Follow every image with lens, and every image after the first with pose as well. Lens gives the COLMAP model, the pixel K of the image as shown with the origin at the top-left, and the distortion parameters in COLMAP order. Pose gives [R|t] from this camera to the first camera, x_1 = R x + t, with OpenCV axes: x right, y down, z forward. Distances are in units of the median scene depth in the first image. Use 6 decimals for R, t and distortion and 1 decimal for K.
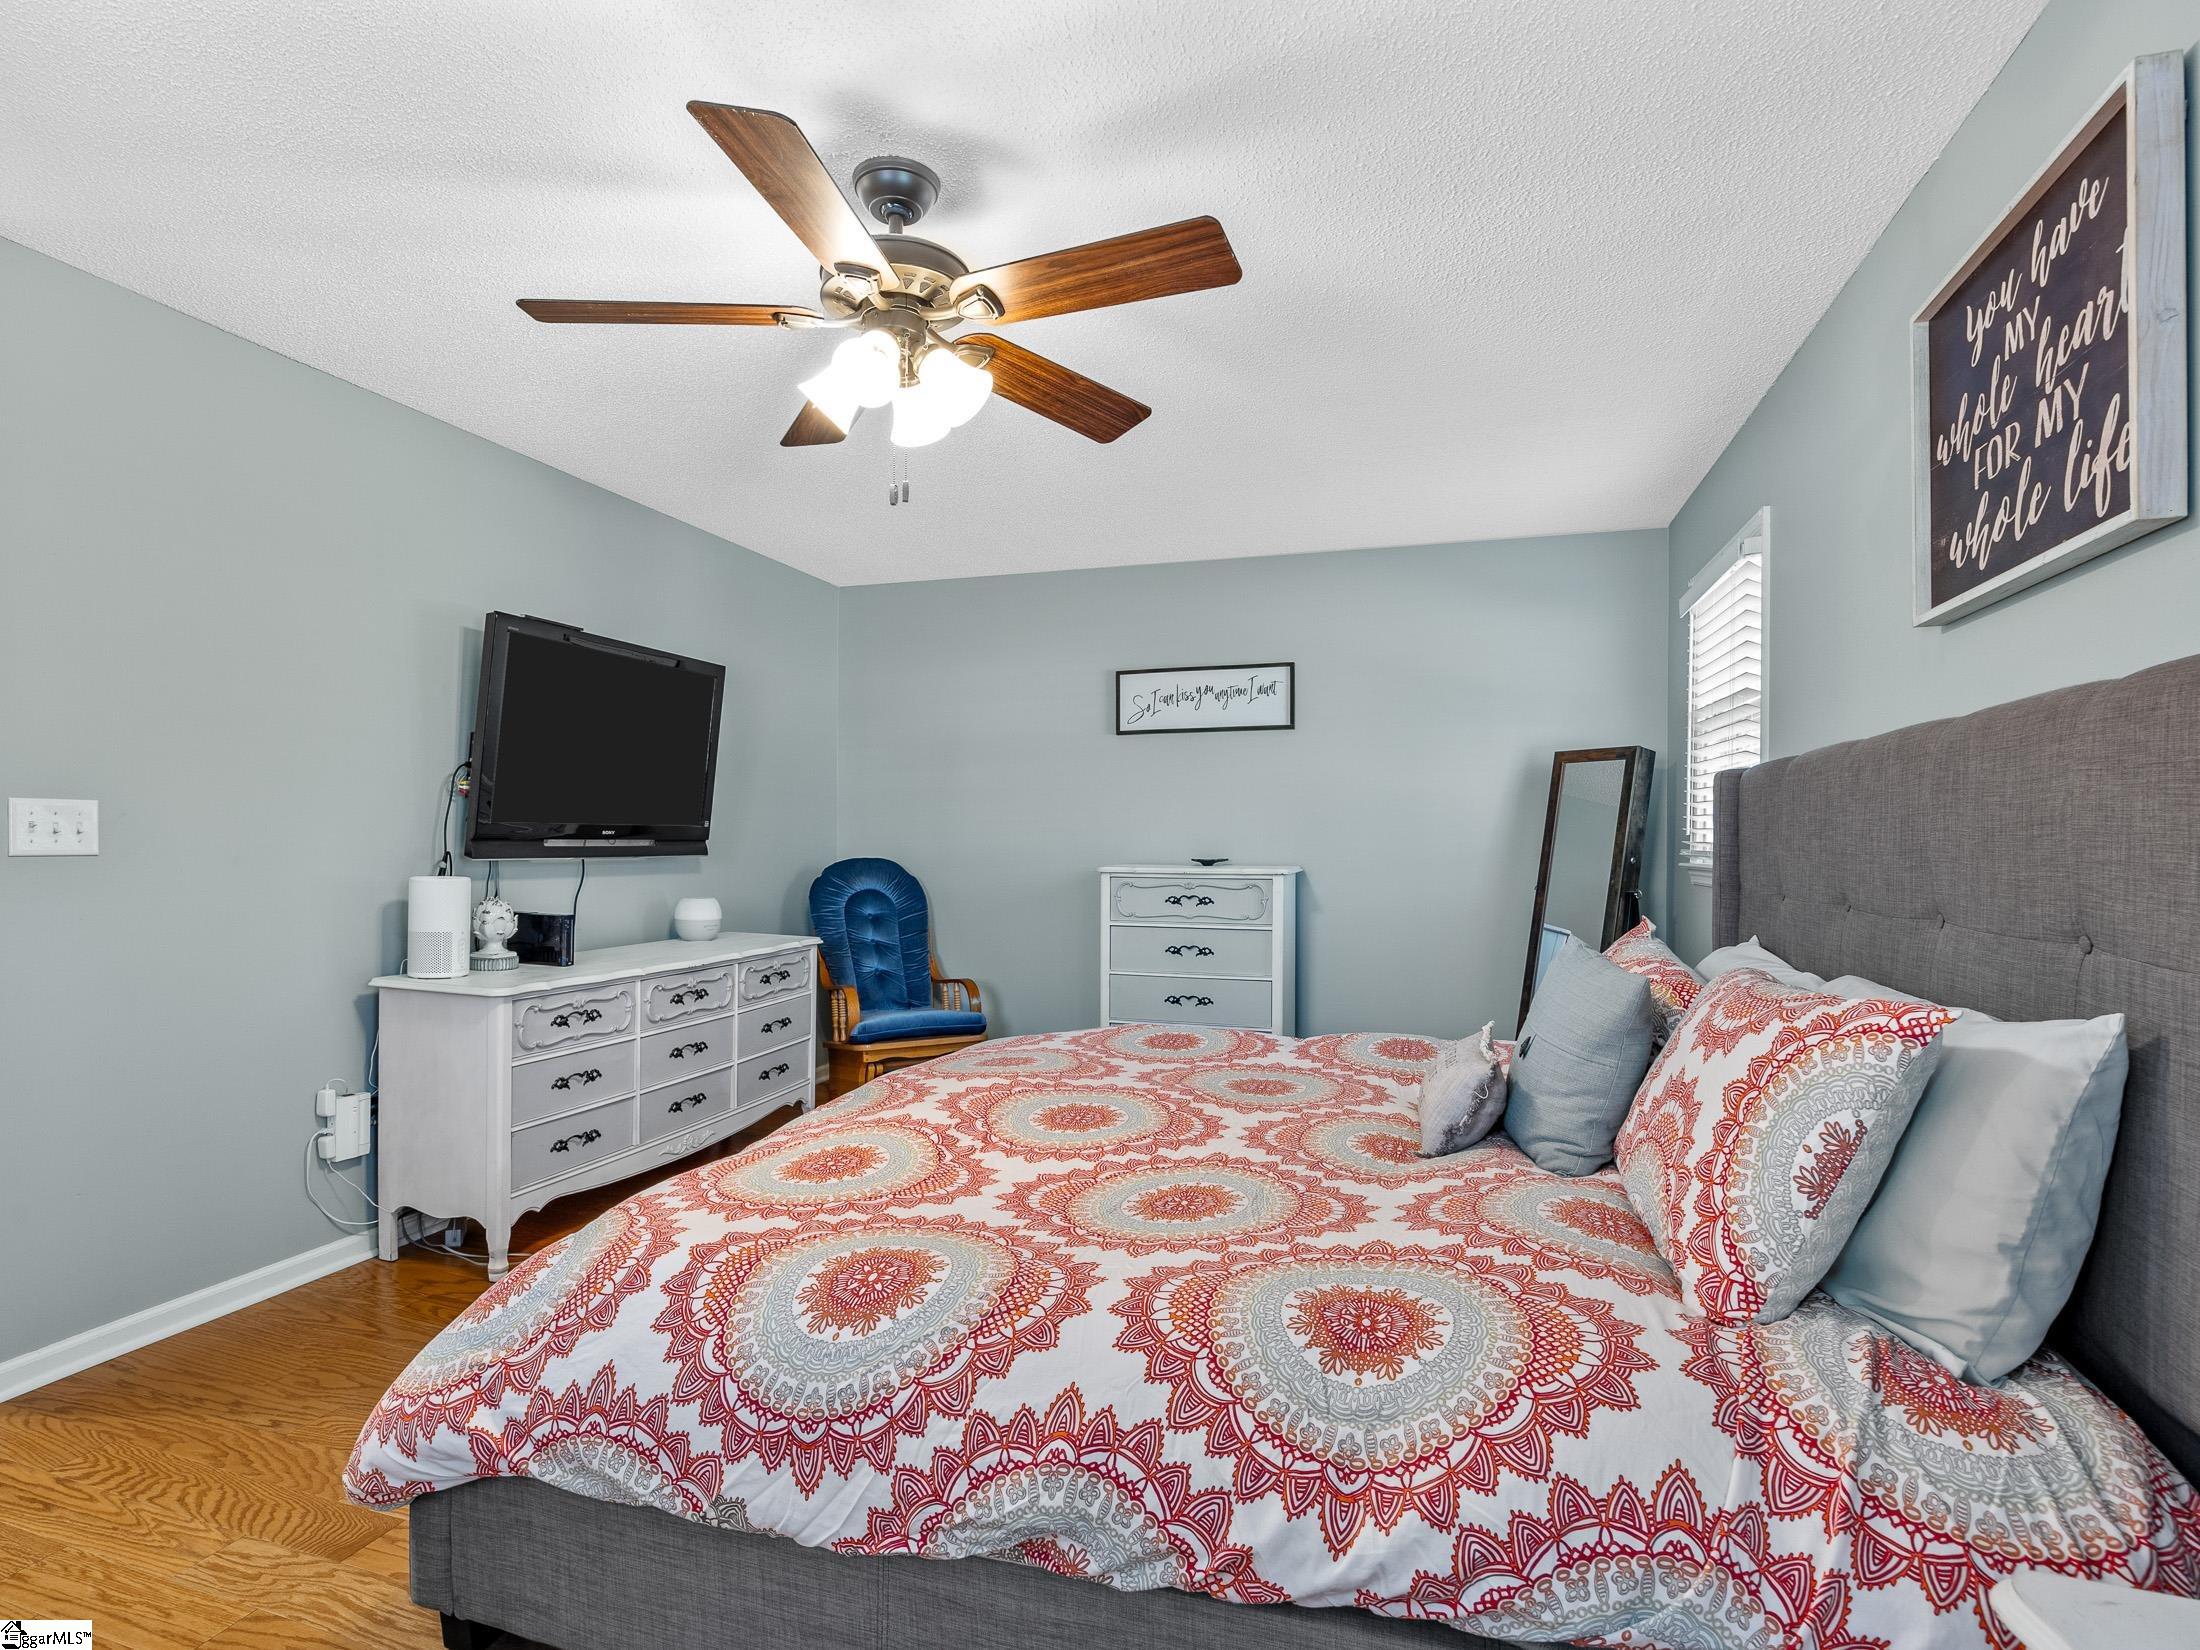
lens RADIAL K [[1148.3, 0, 1098.6], [0, 1148.3, 834.0], [0, 0, 1]] dist [-0.017701, 0.000593]
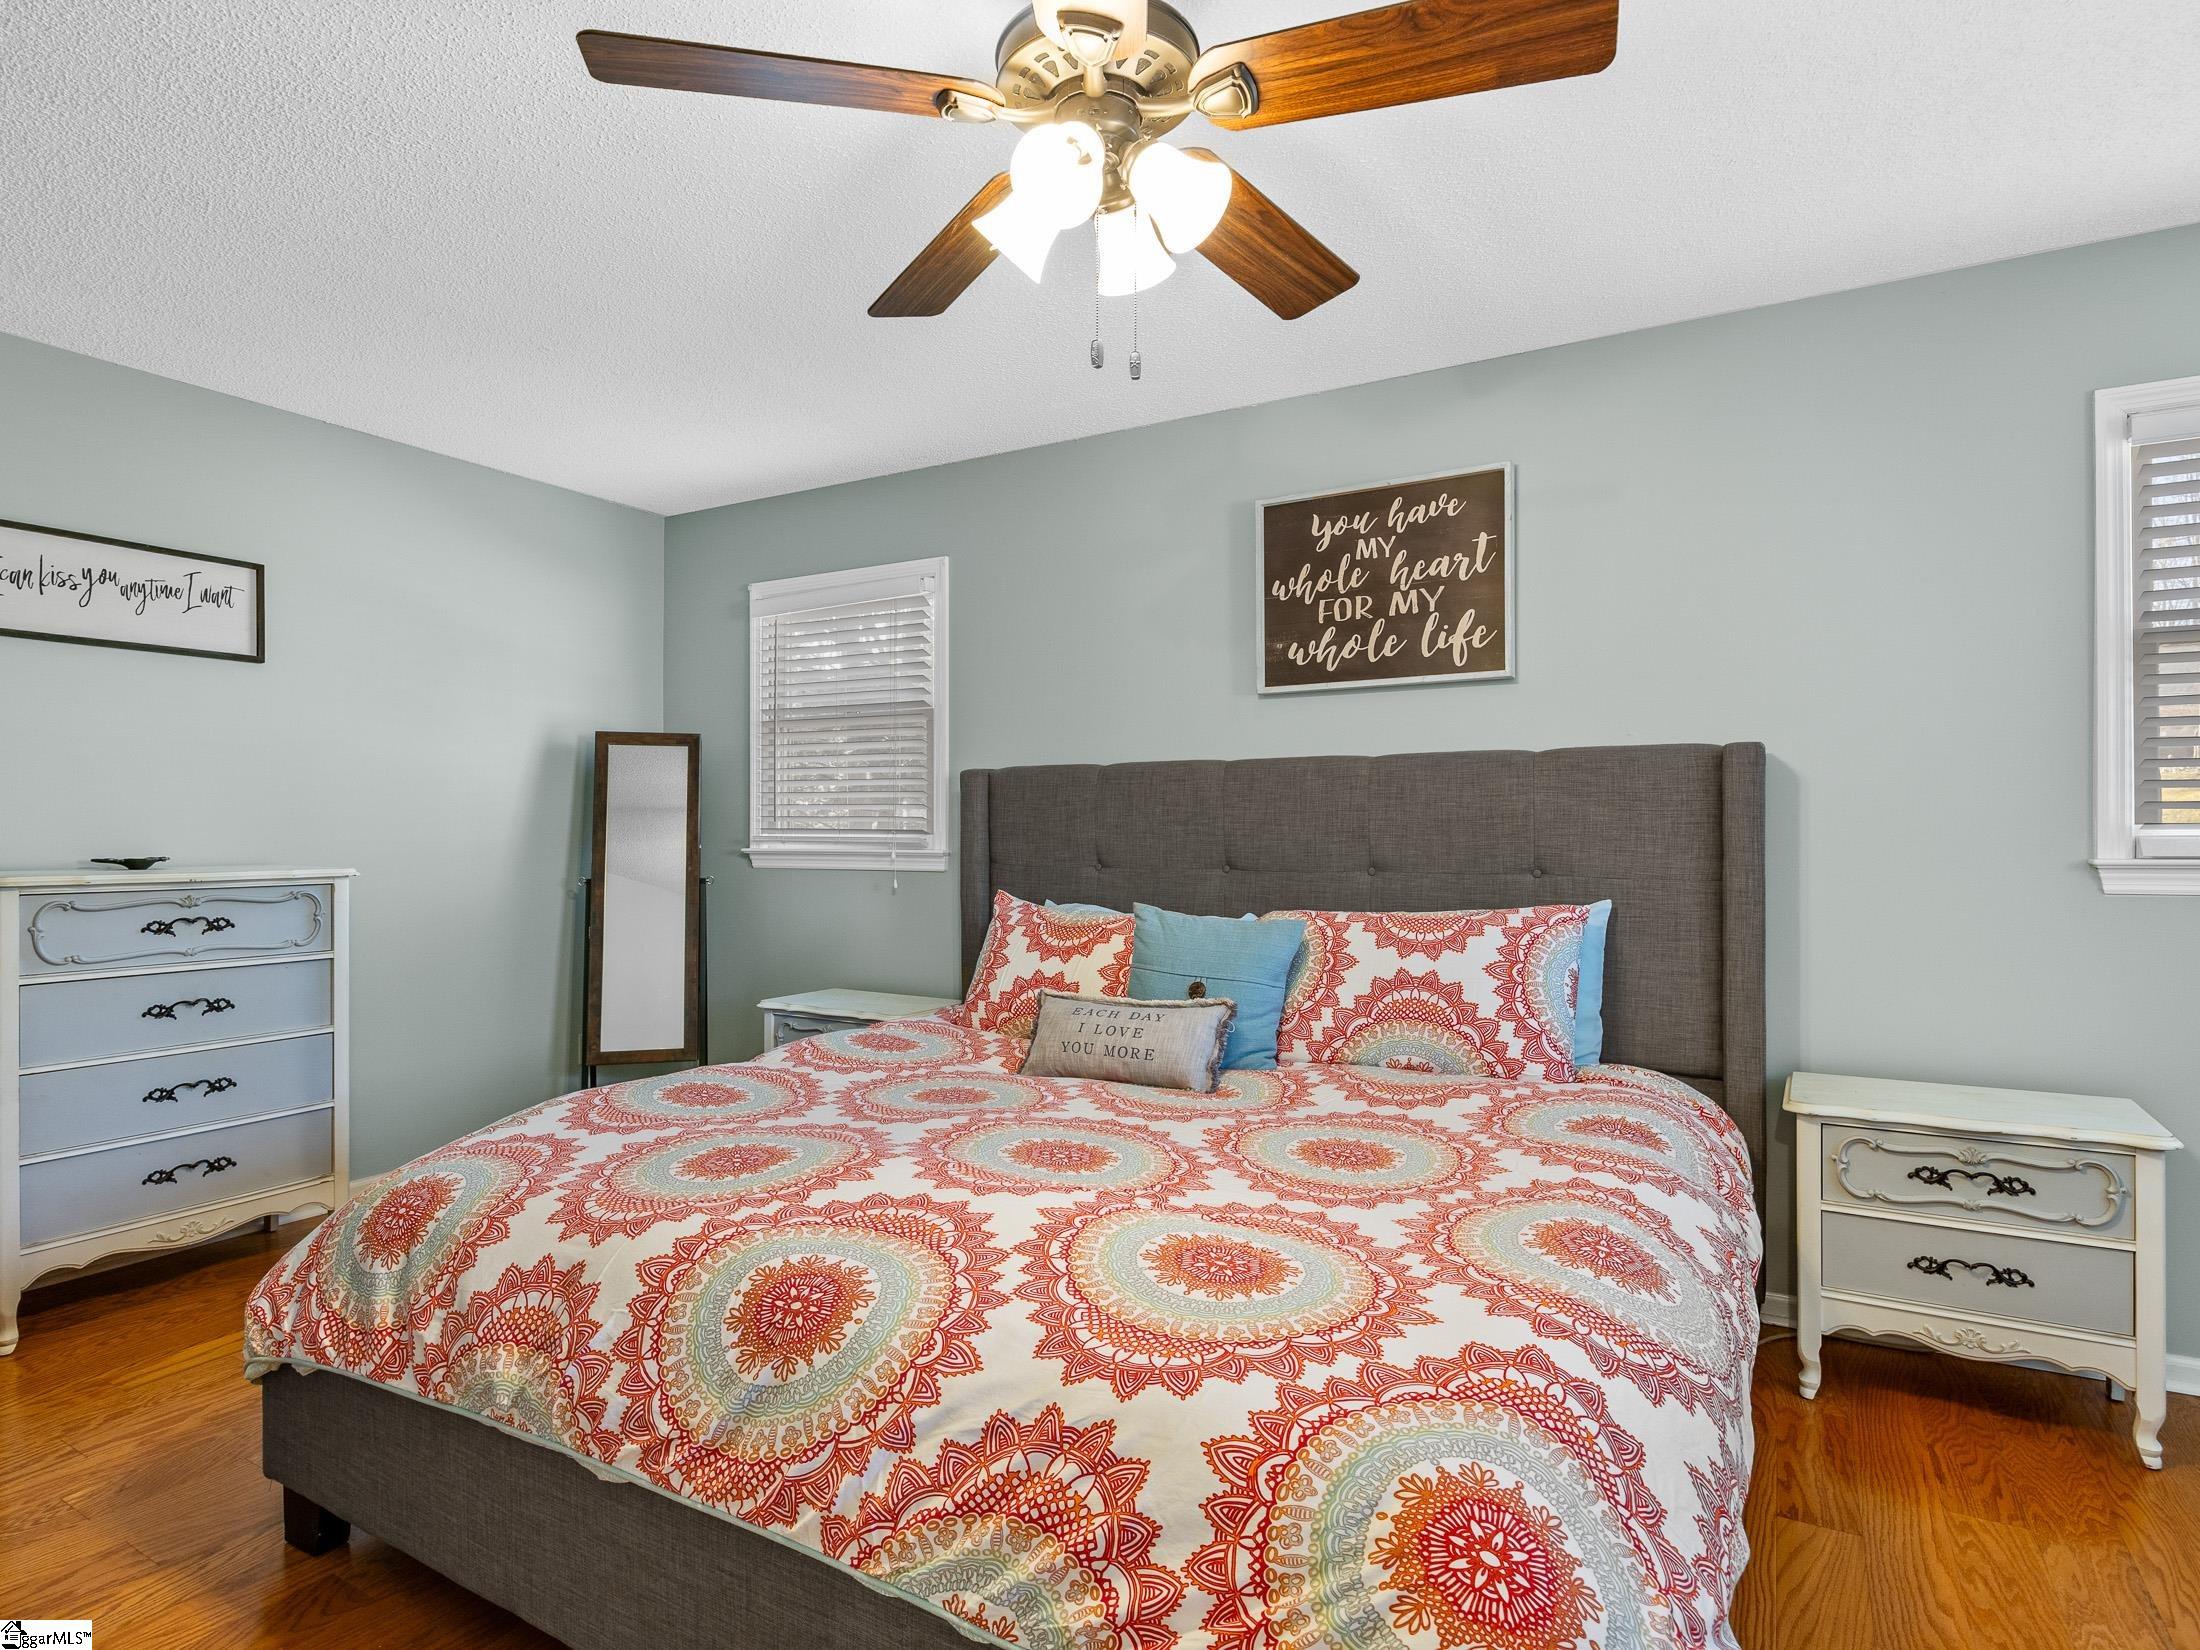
lens RADIAL K [[1167.5, 0, 1095.2], [0, 1167.5, 820.1], [0, 0, 1]] dist [-0.009660, 0.000154]
pose [[0.200856, 0.004034, 0.979612, -1.045599], [-0.003769, 0.999987, -0.003345, 0.004705], [-0.979613, -0.003021, 0.200869, 0.982651]]
